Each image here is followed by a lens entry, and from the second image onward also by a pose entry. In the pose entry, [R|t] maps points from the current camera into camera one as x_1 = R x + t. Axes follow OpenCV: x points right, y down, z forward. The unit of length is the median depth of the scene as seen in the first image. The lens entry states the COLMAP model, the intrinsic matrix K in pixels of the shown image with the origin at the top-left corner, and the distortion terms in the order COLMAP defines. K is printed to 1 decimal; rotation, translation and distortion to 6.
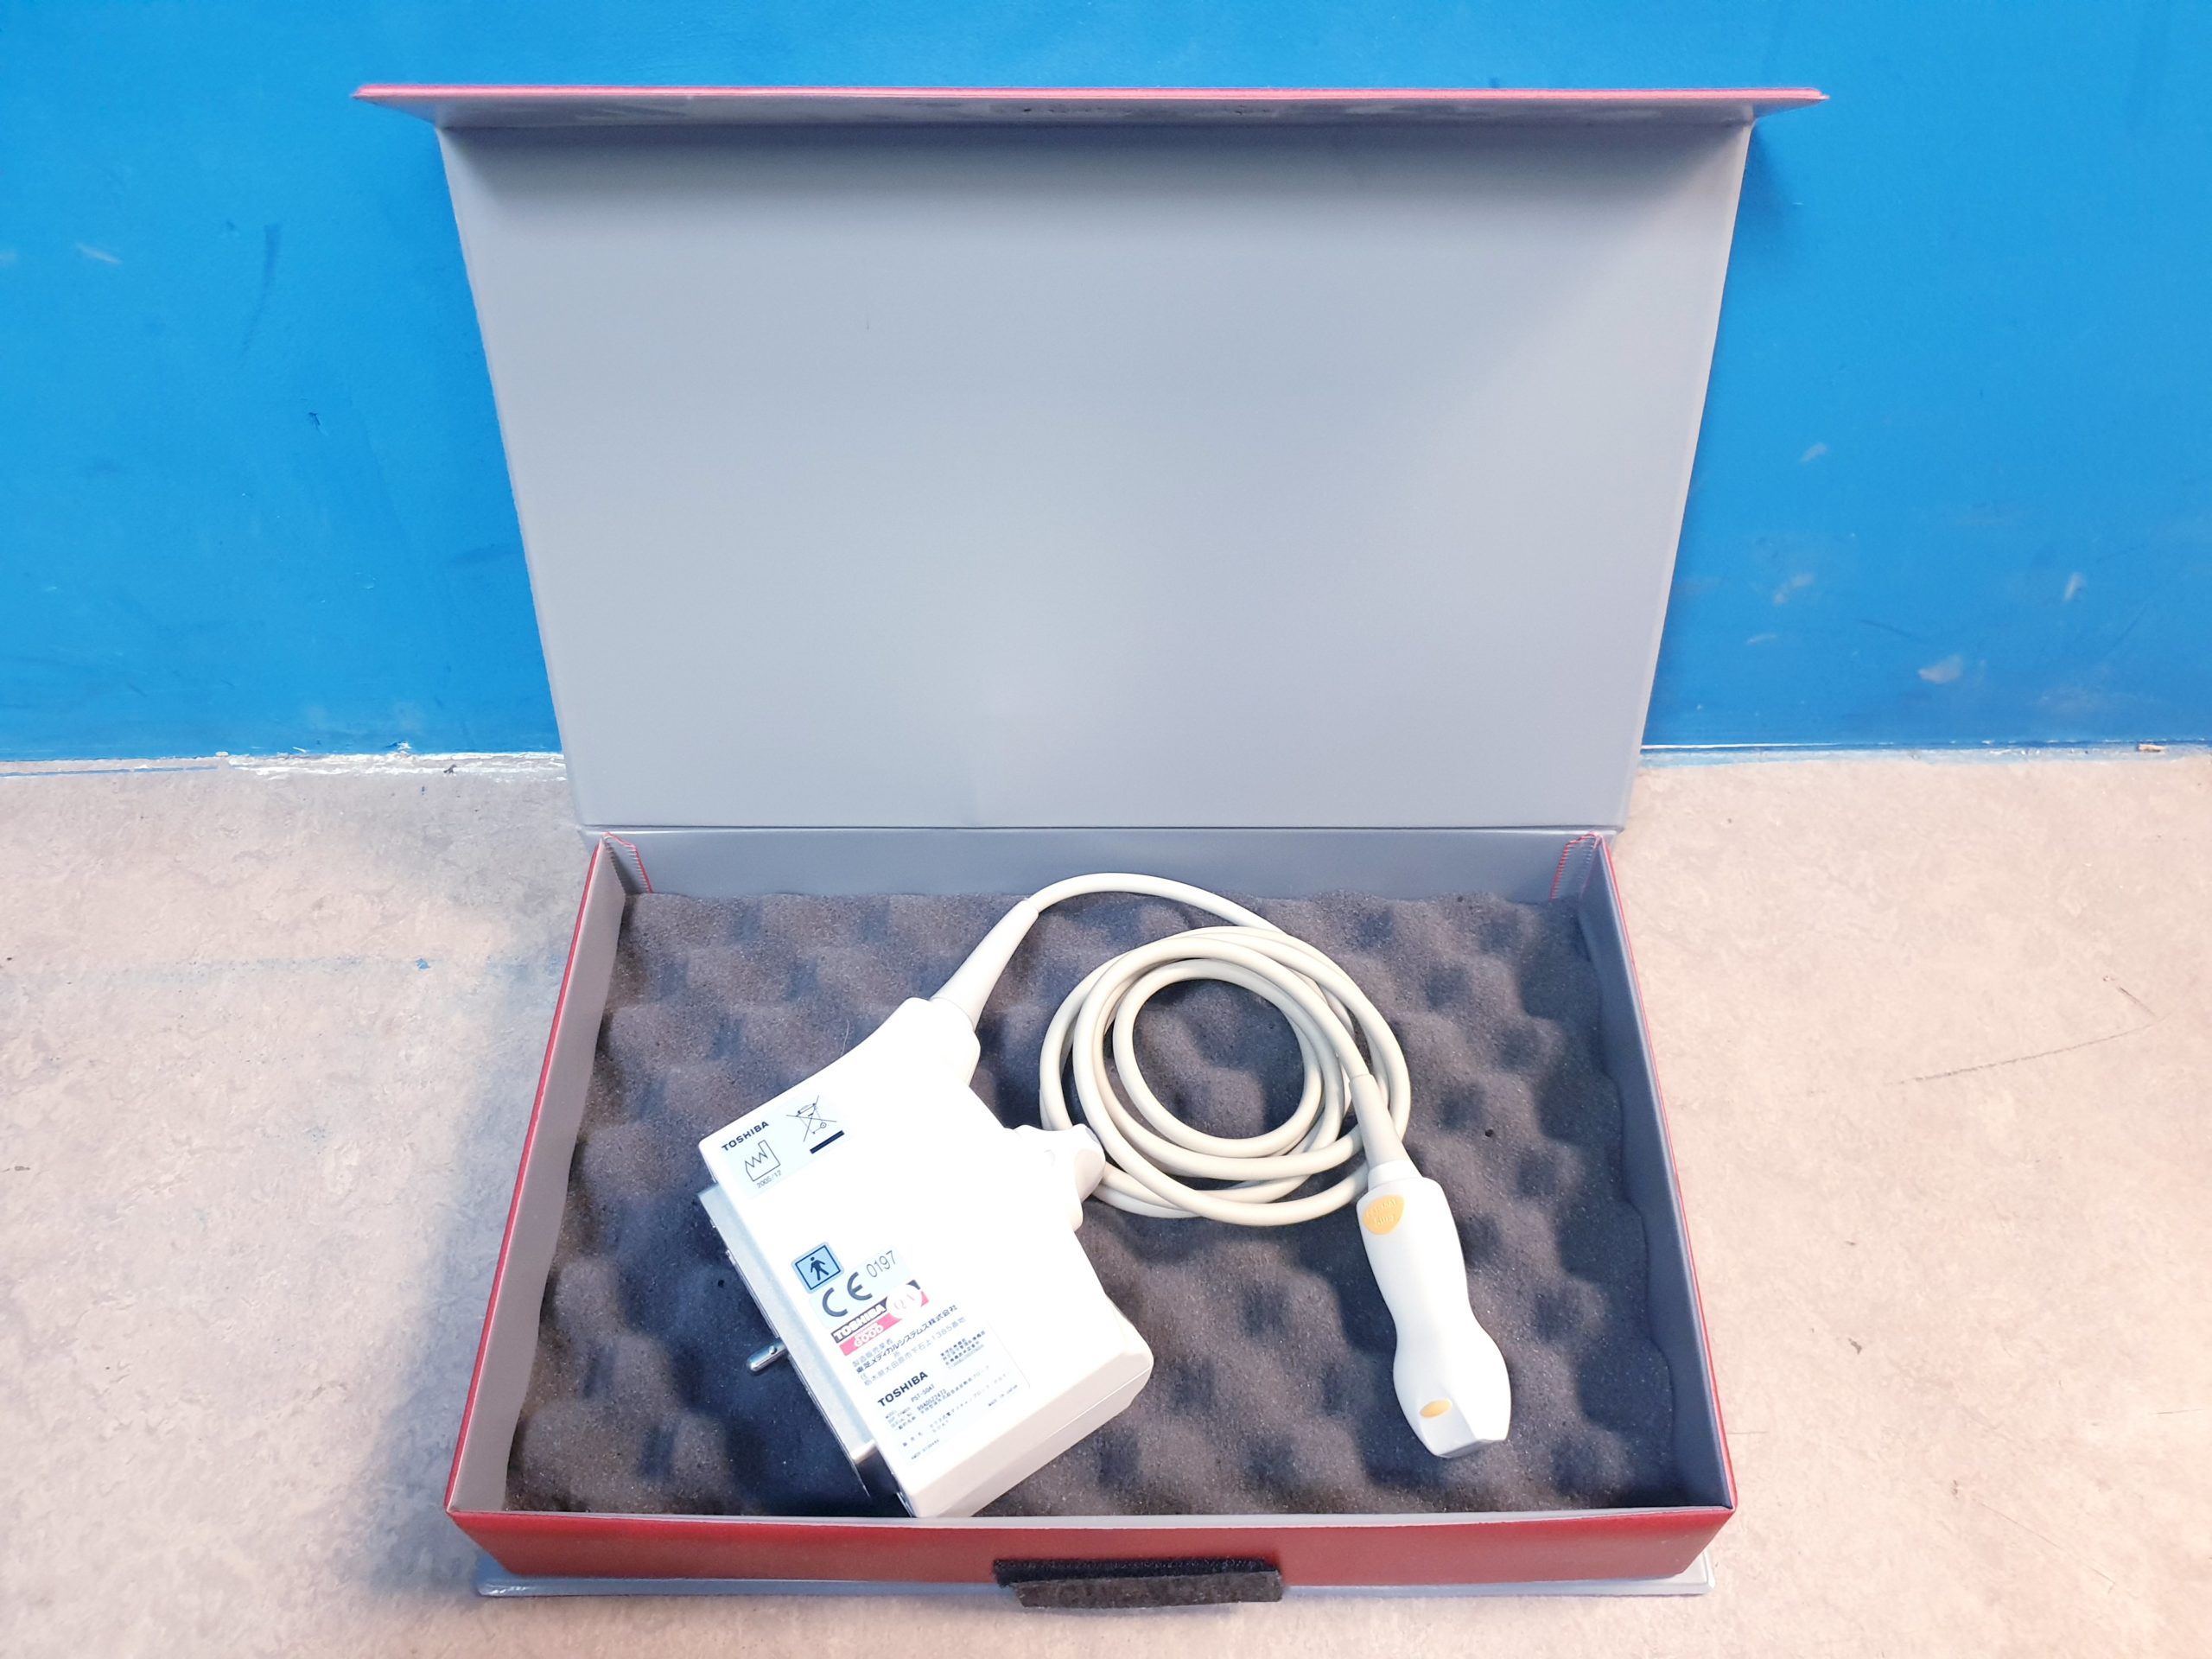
lens RADIAL K [[1591.0, 0, 1107.3], [0, 1591.0, 820.6], [0, 0, 1]] dist [0.063915, -0.058998]
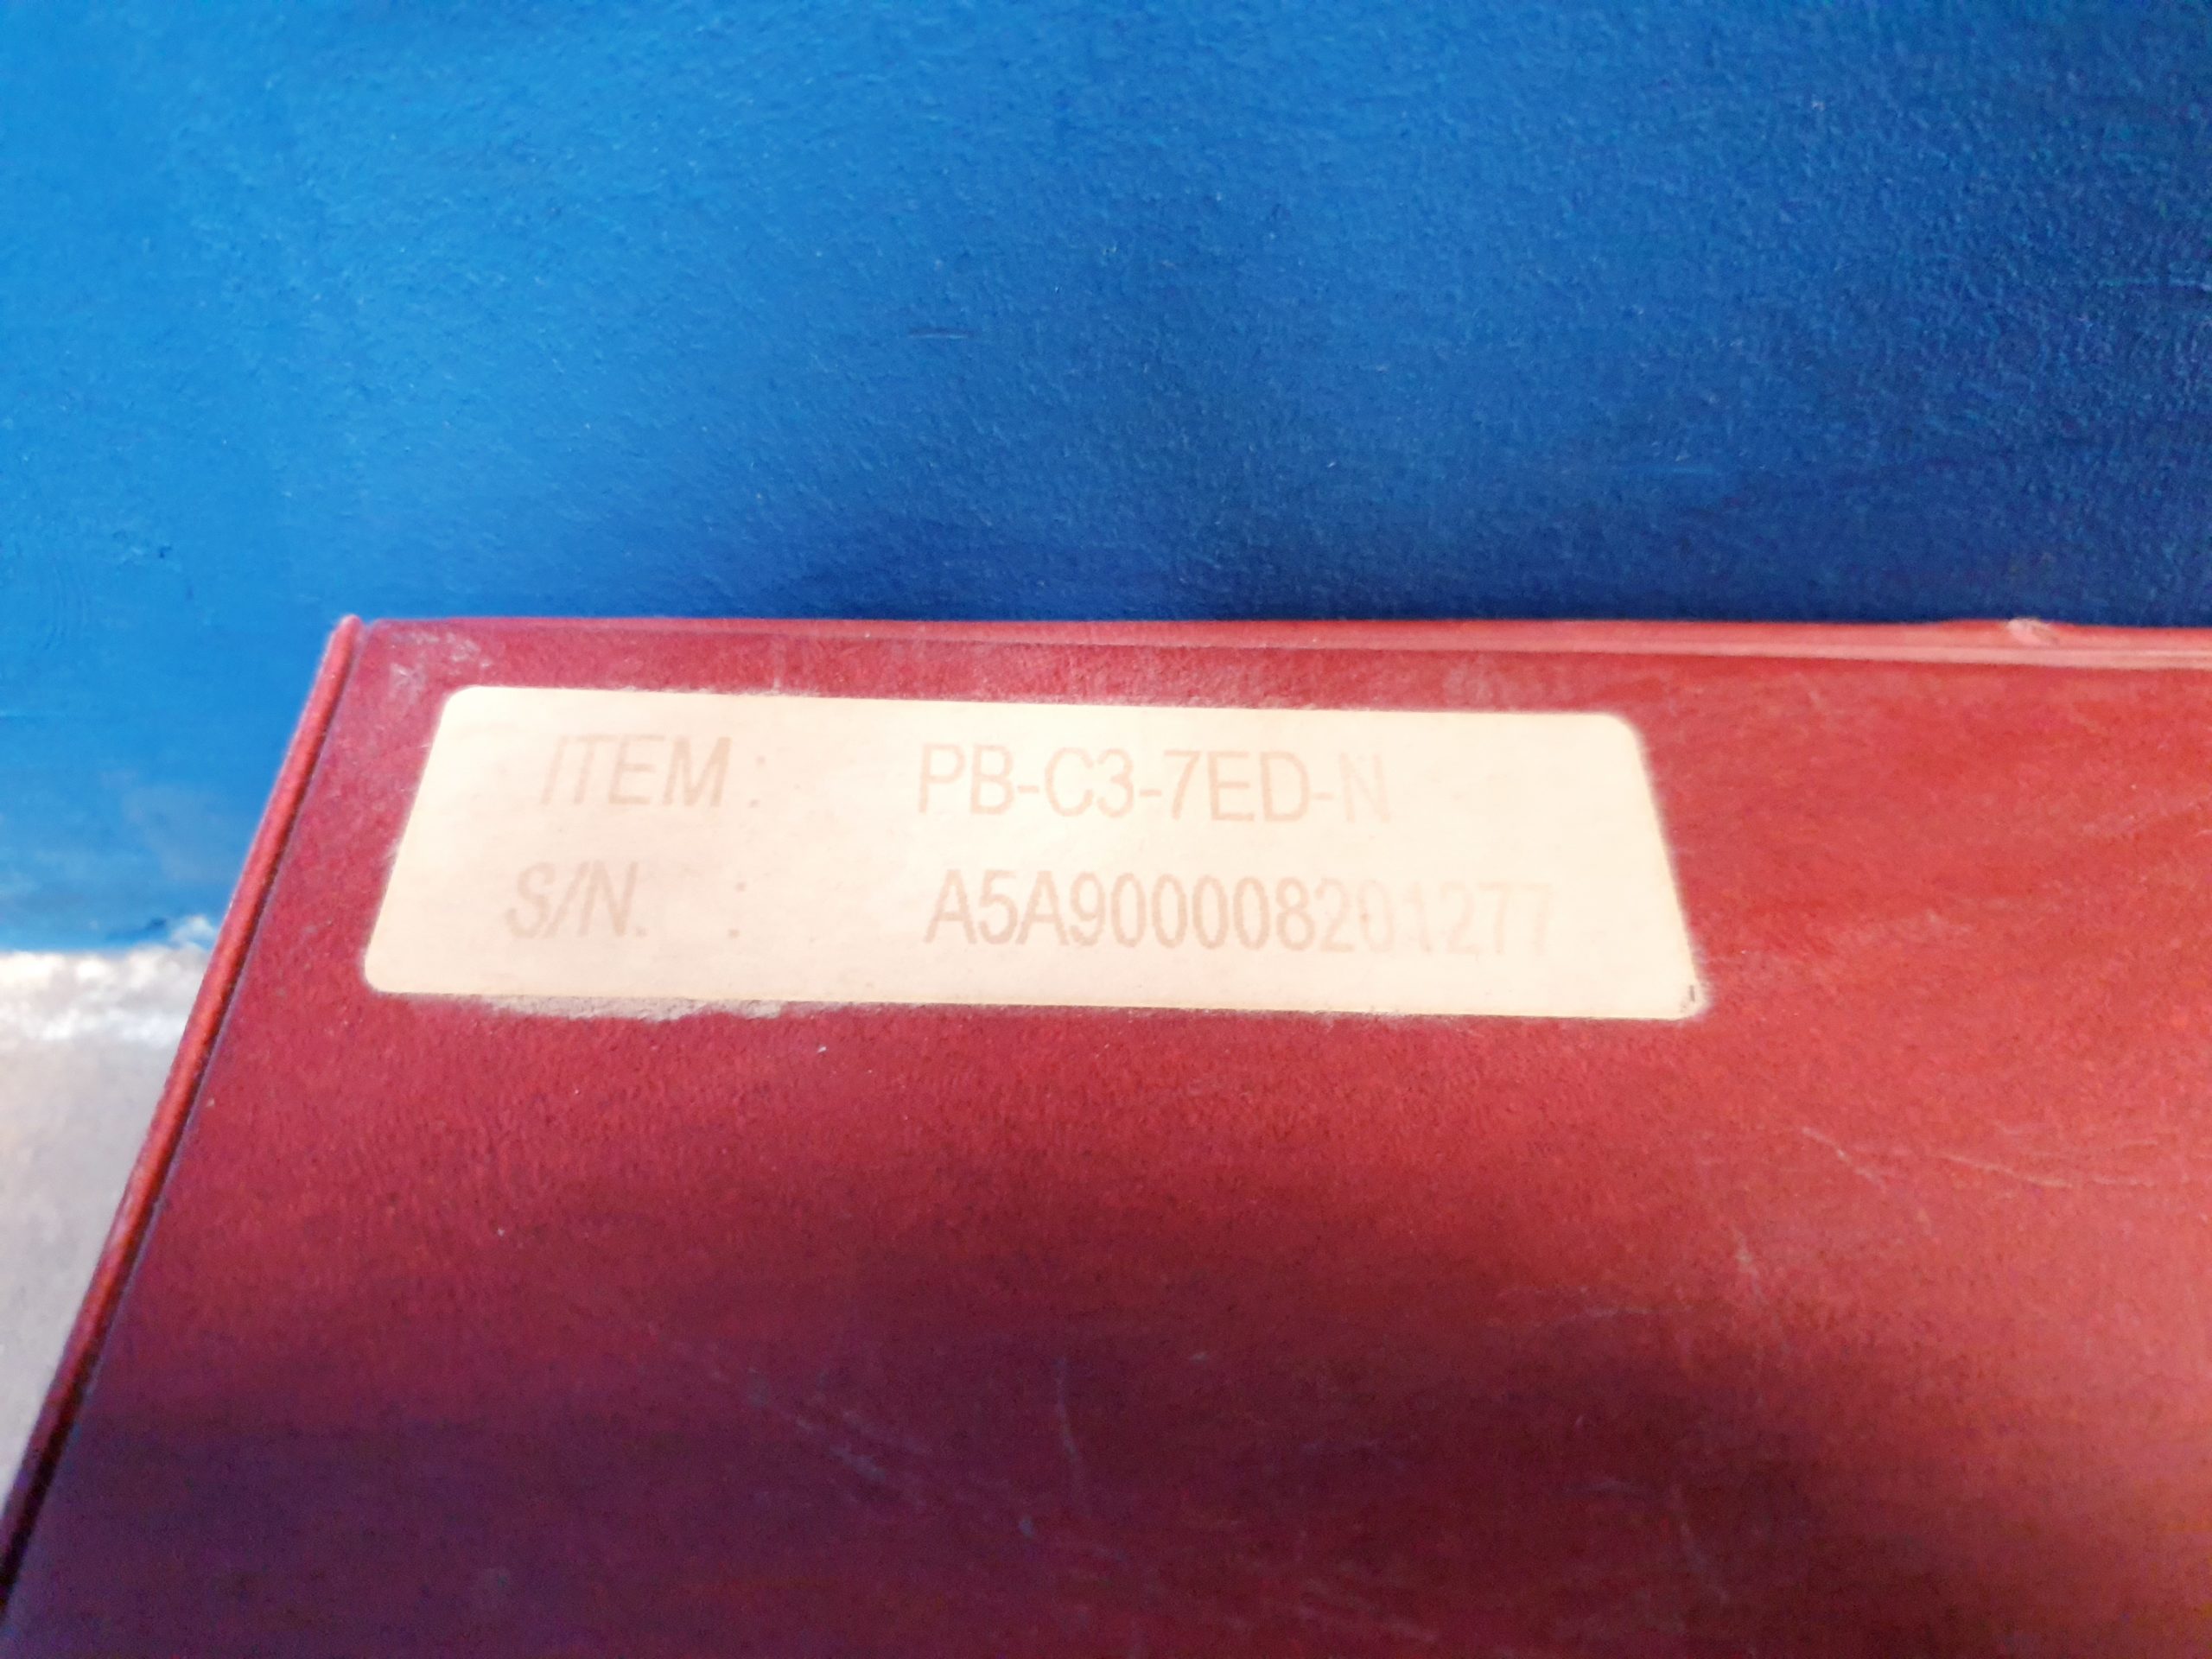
lens RADIAL K [[1591.0, 0, 1108.5], [0, 1591.0, 836.8], [0, 0, 1]] dist [0.063915, -0.058998]
pose [[0.999595, 0.004806, 0.028043, -0.326258], [-0.007699, 0.994552, 0.103961, -0.099030], [-0.027390, -0.104135, 0.994186, 0.812156]]
